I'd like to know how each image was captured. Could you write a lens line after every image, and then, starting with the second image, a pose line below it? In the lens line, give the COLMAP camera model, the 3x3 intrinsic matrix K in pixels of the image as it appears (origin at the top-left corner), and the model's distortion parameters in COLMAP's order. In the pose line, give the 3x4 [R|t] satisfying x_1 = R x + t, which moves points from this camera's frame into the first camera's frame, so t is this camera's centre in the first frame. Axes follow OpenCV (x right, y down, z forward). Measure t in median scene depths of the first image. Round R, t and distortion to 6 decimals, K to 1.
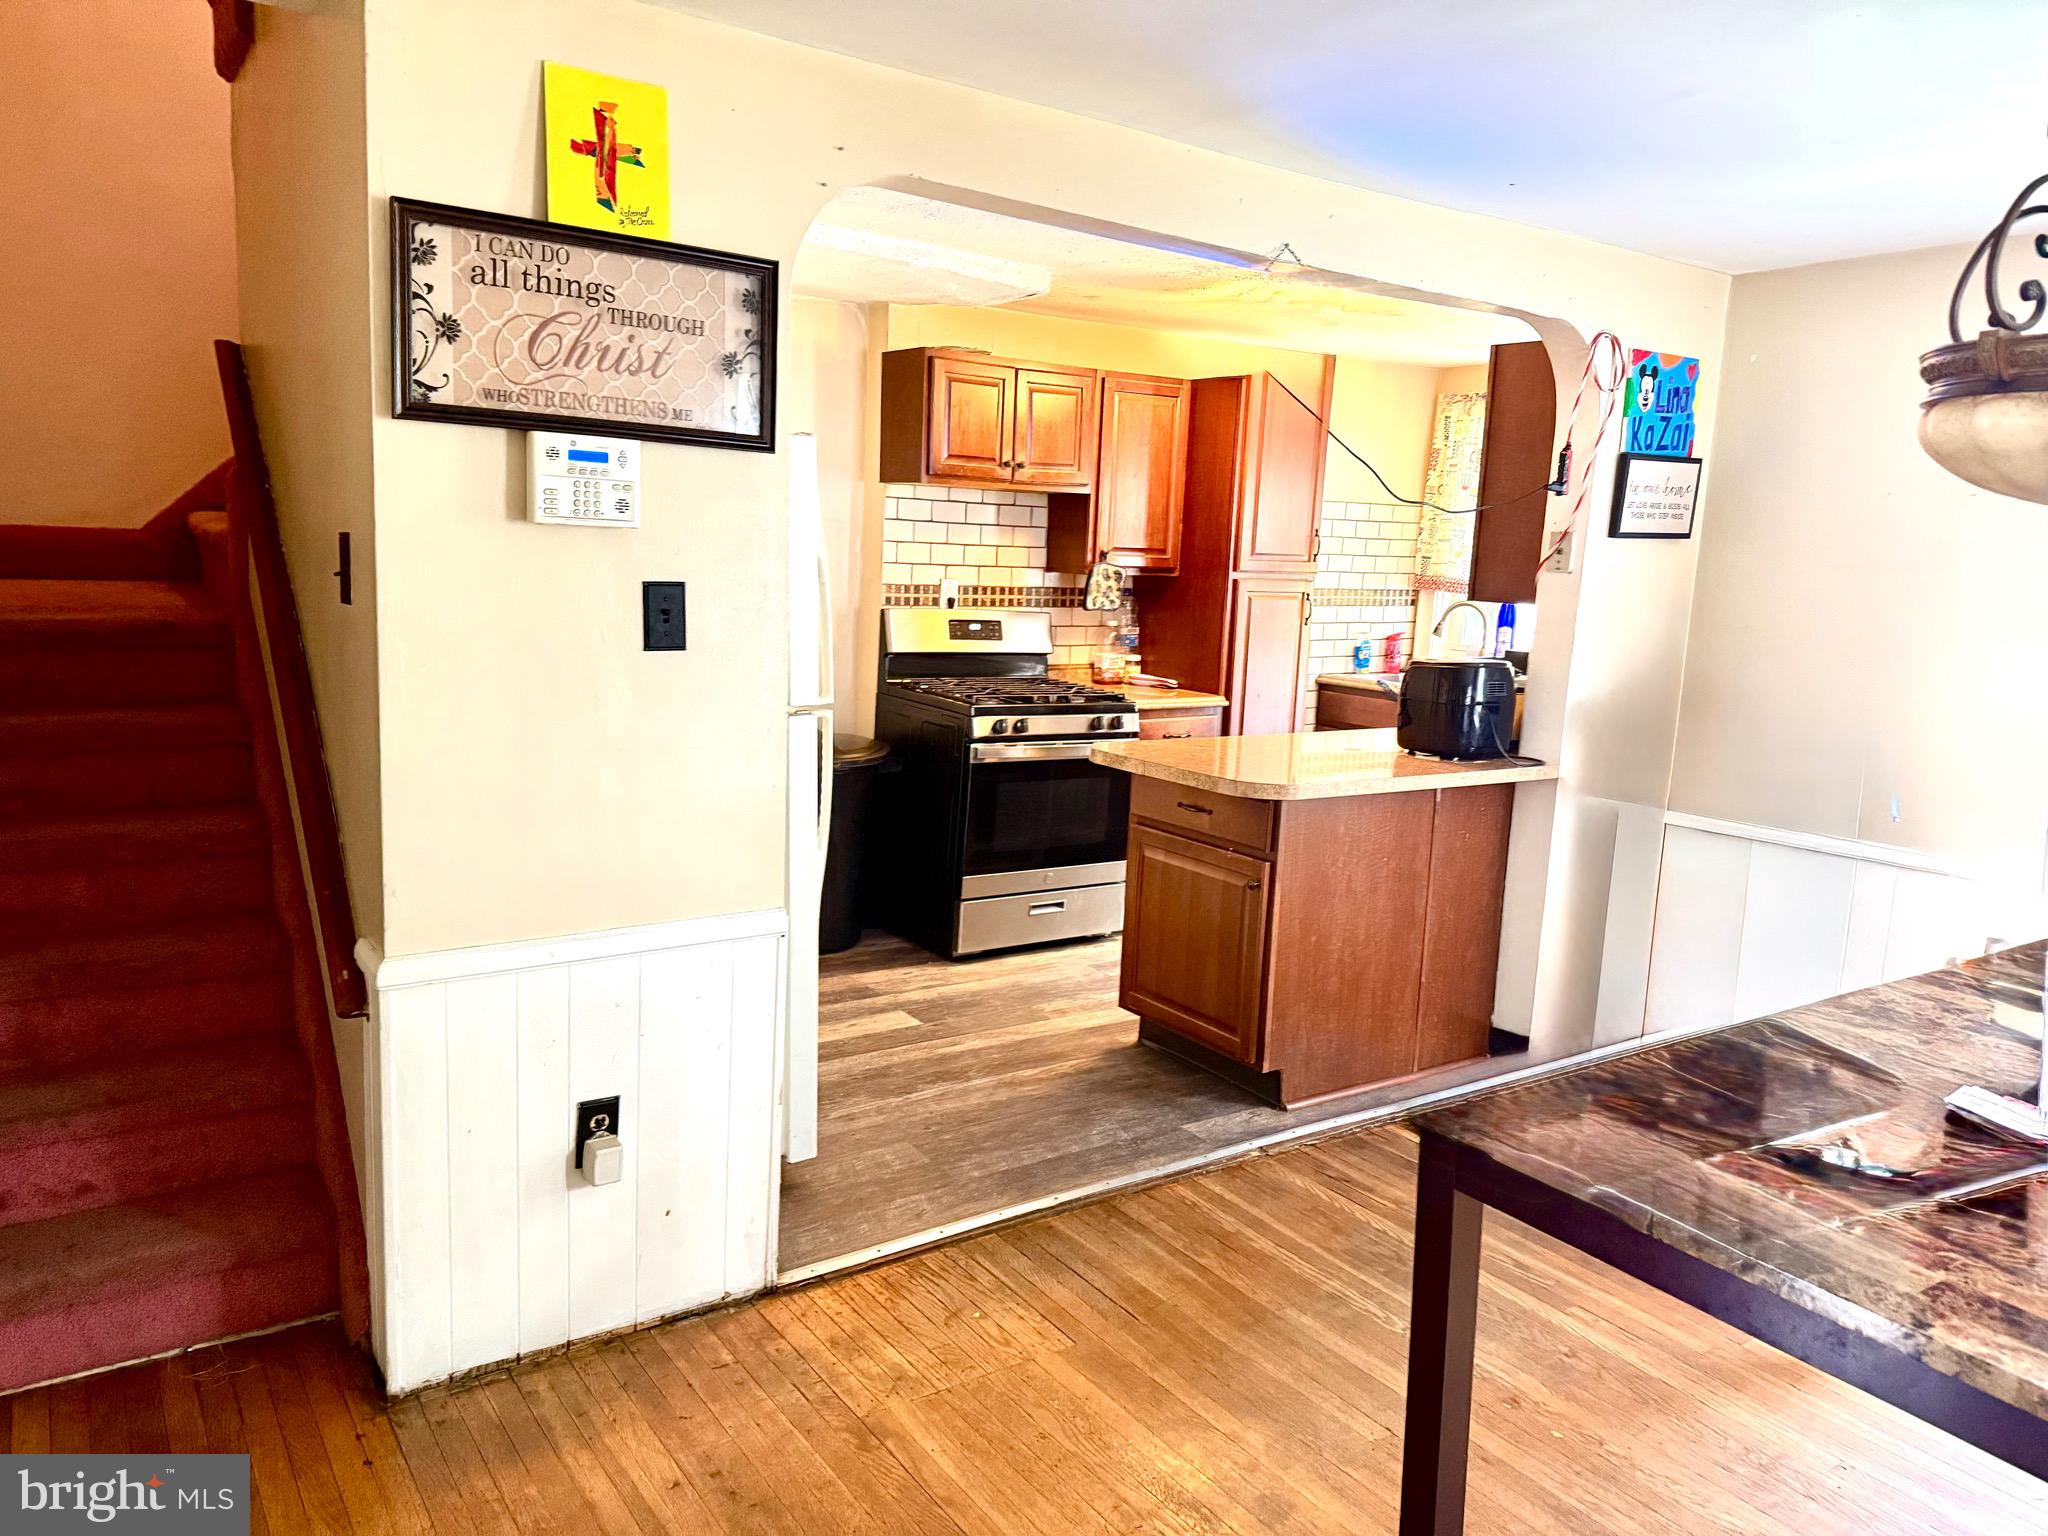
lens RADIAL K [[1453.2, 0, 1027.5], [0, 1453.2, 764.7], [0, 0, 1]] dist [0.027535, -0.031943]
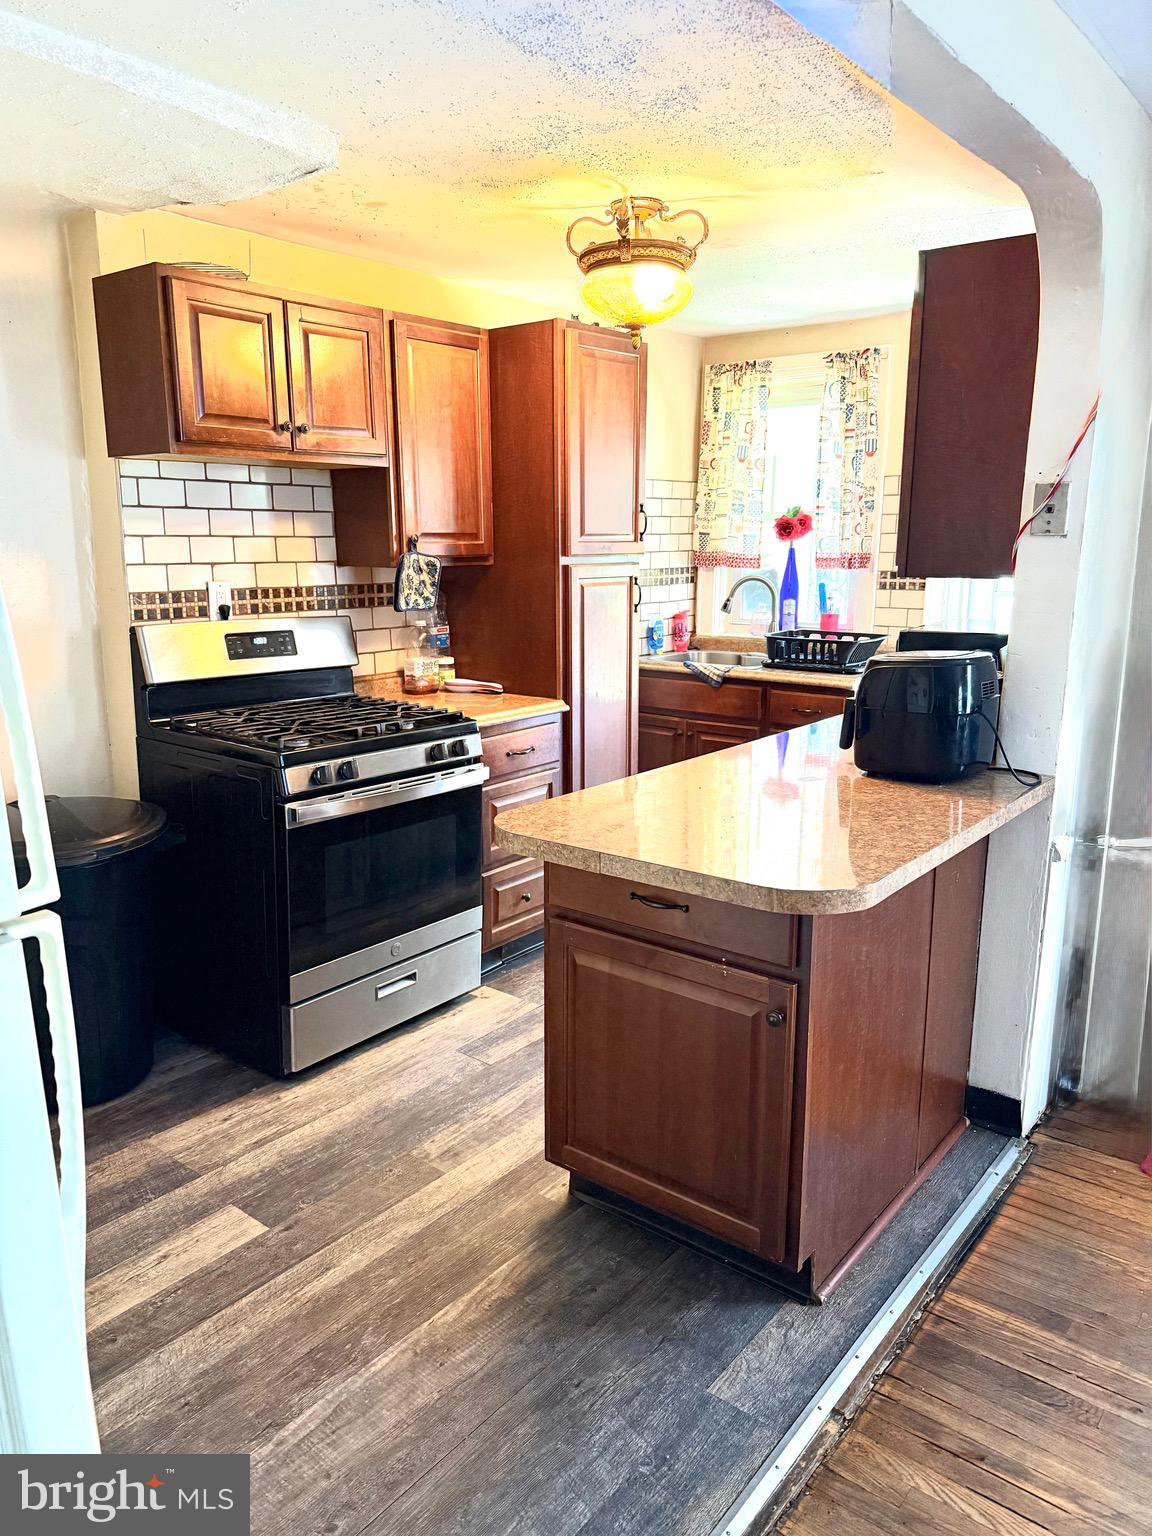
lens RADIAL K [[1089.9, 0, 576.8], [0, 1089.9, 780.7], [0, 0, 1]] dist [0.027535, -0.031943]
pose [[0.955816, -0.102557, 0.275497, -0.044776], [0.083118, 0.993213, 0.081361, -0.055002], [-0.281971, -0.054867, 0.957853, 0.390192]]
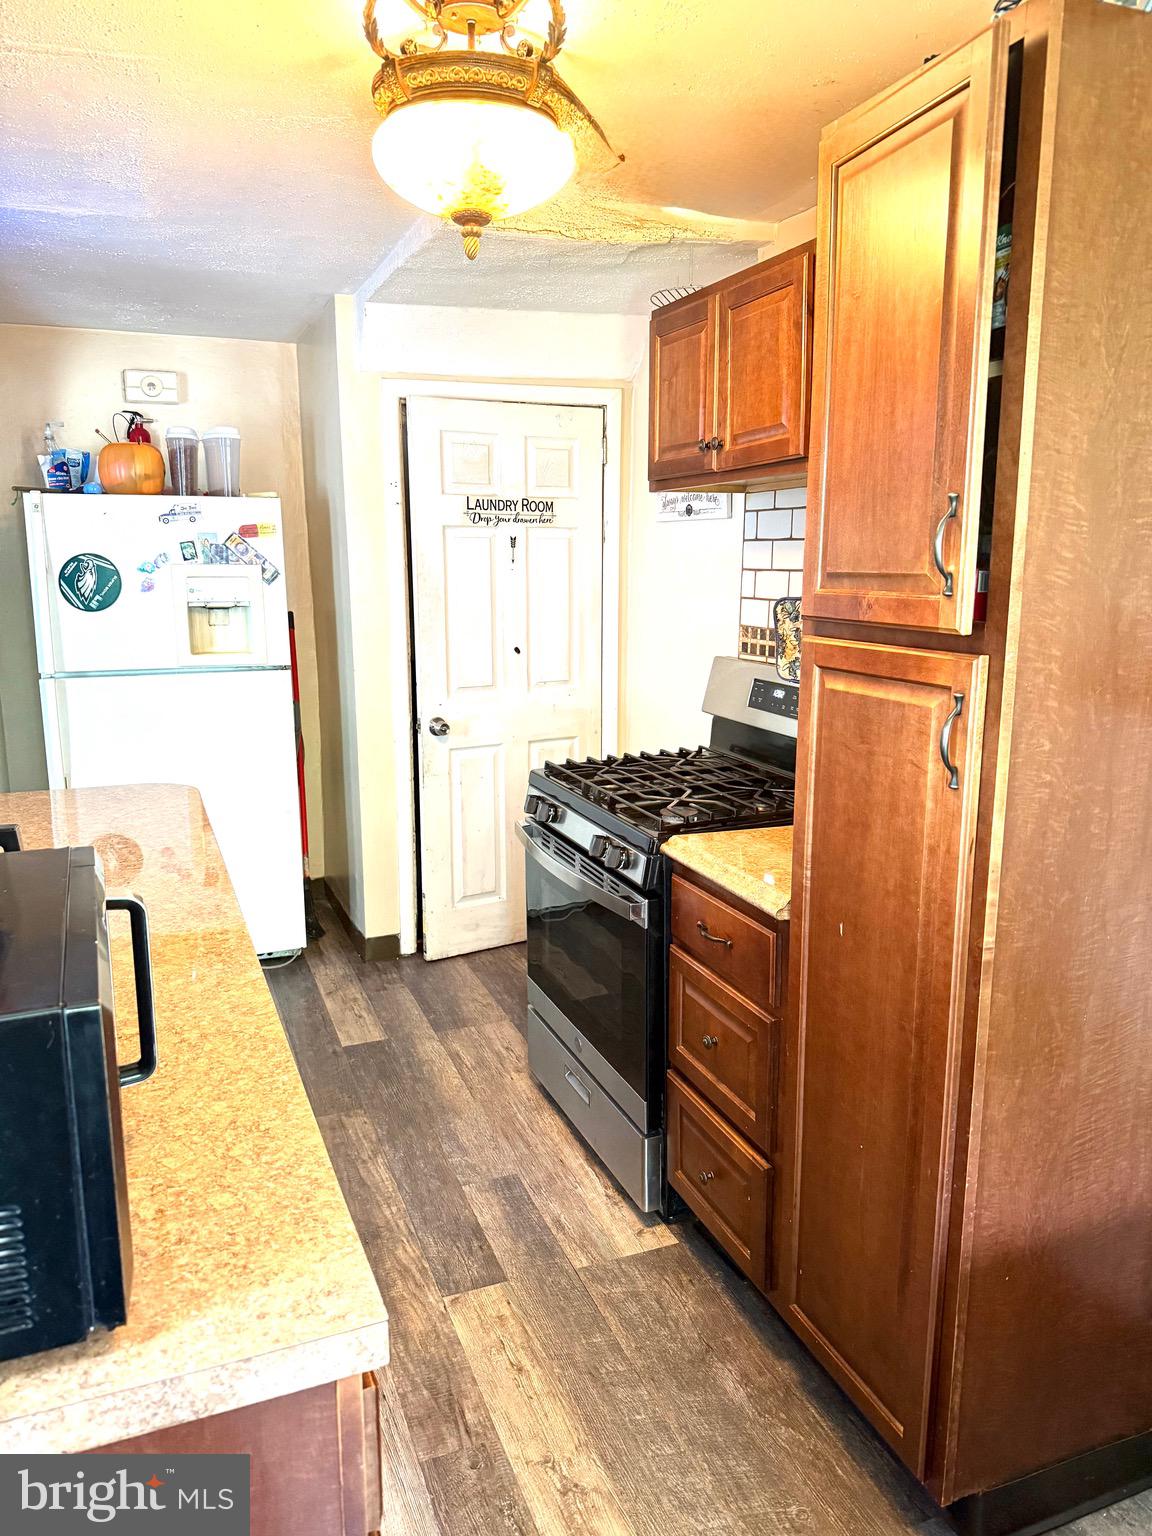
lens RADIAL K [[1089.9, 0, 617.2], [0, 1089.9, 764.0], [0, 0, 1]] dist [0.027535, -0.031943]
pose [[-0.218266, 0.145371, -0.965001, 0.489886], [-0.155622, 0.971004, 0.181474, -0.149156], [0.963401, 0.189784, -0.189314, 1.073709]]
